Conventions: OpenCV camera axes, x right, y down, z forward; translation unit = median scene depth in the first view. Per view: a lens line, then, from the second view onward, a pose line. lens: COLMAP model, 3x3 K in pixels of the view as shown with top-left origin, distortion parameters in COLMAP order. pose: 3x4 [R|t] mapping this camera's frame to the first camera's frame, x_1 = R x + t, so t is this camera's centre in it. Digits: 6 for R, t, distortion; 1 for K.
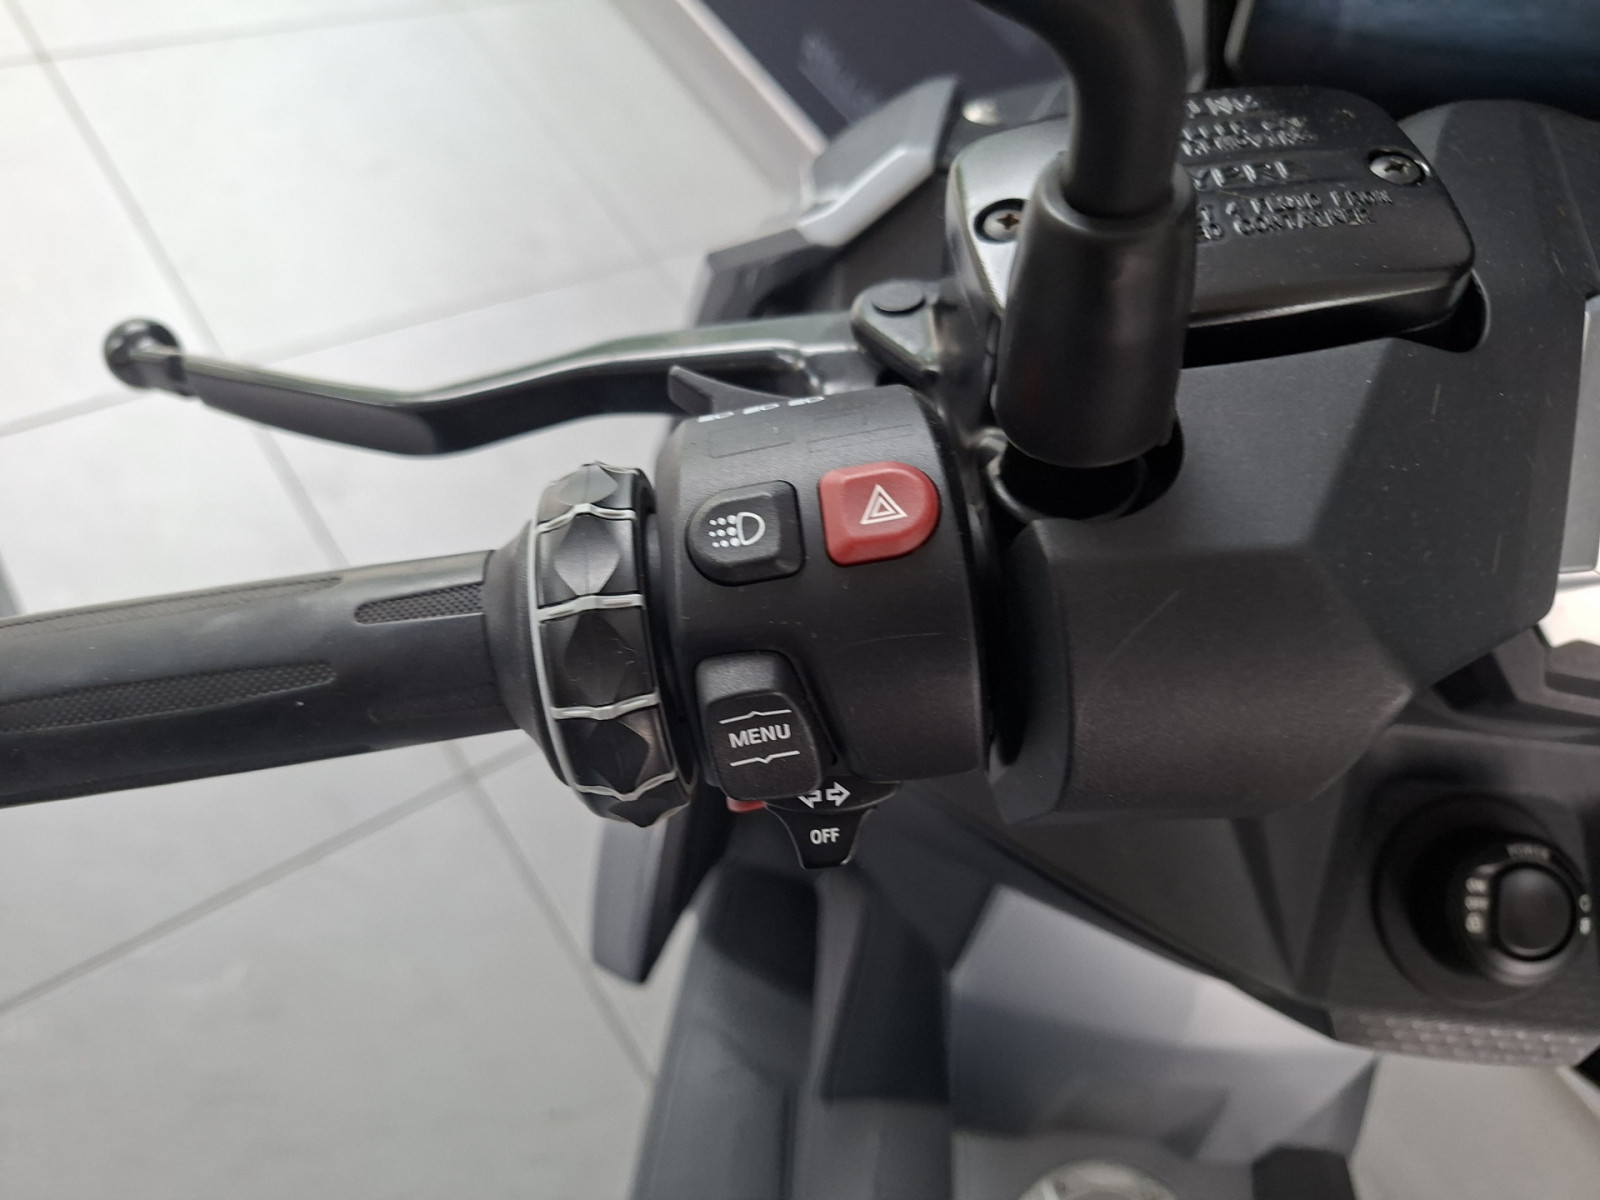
lens RADIAL K [[1145.4, 0, 816.6], [0, 1145.4, 585.8], [0, 0, 1]] dist [0.078463, -0.061060]
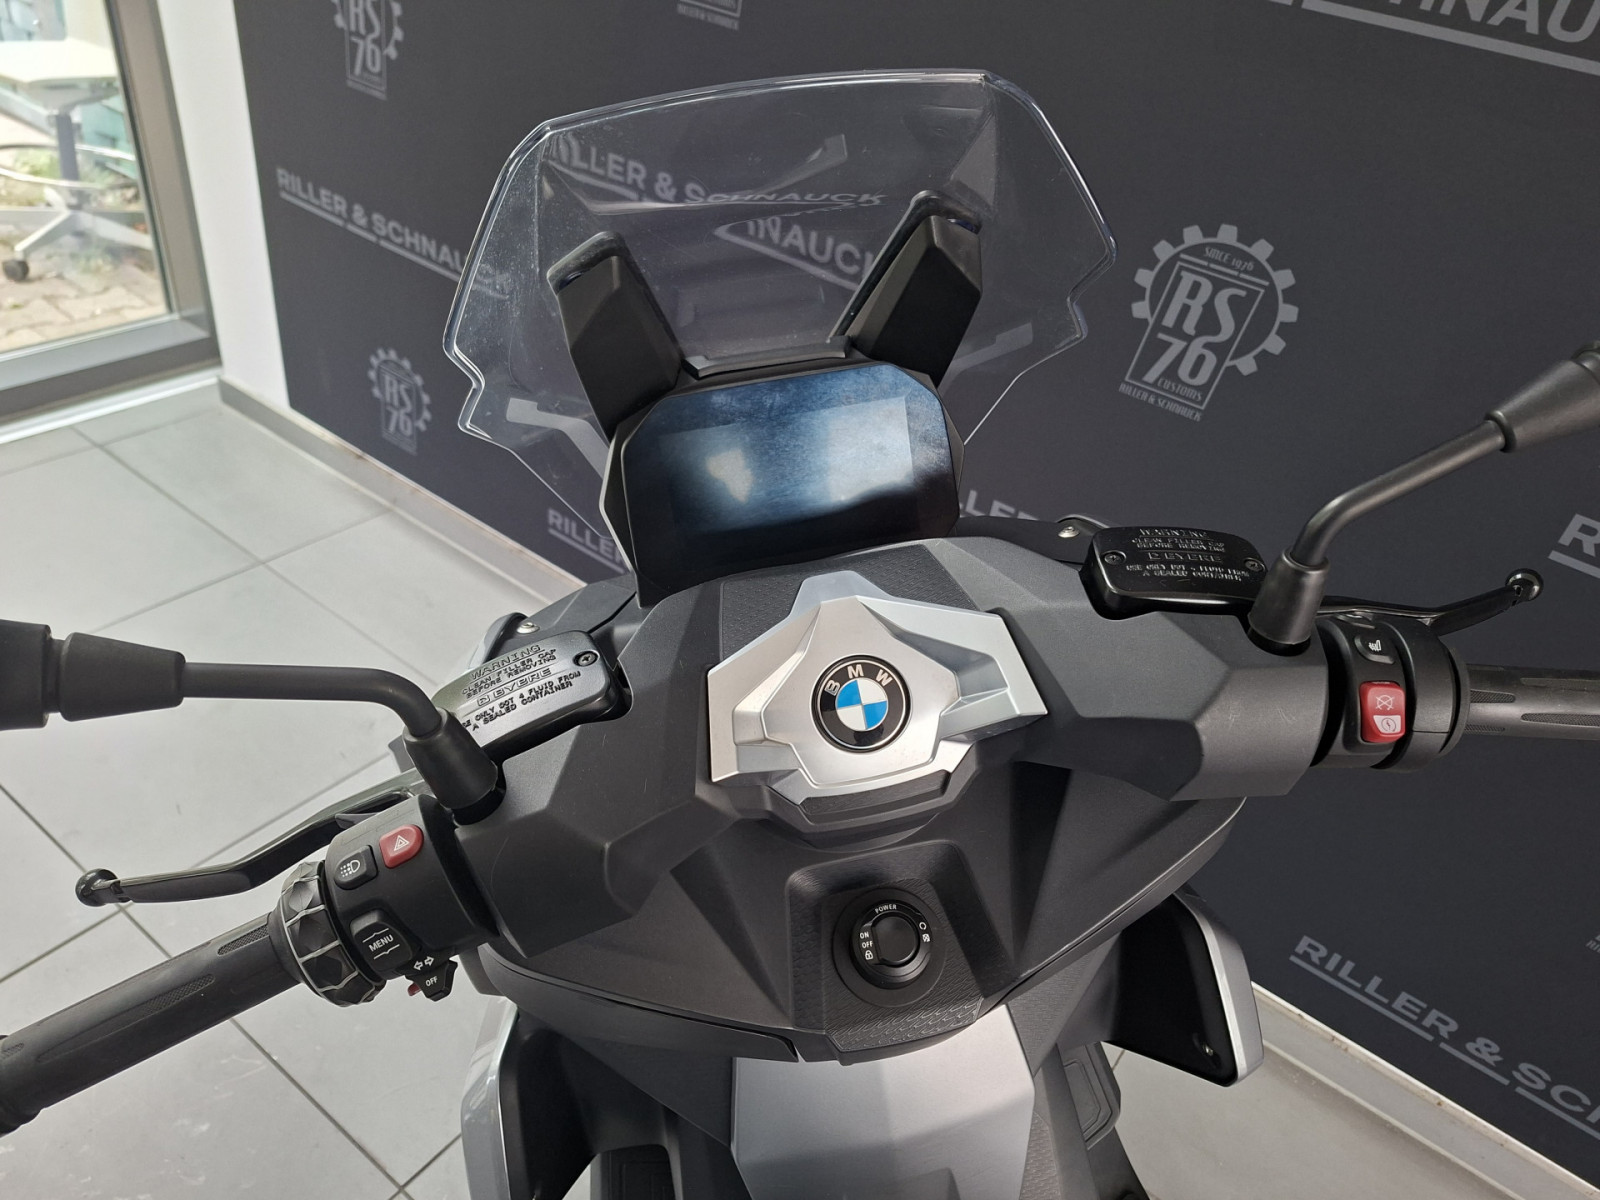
lens RADIAL K [[1145.4, 0, 784.0], [0, 1145.4, 602.2], [0, 0, 1]] dist [0.078463, -0.061060]
pose [[0.949769, -0.294453, 0.106001, 0.767981], [0.312221, 0.914666, -0.256717, 0.385692], [-0.021364, 0.276918, 0.960656, -1.768238]]
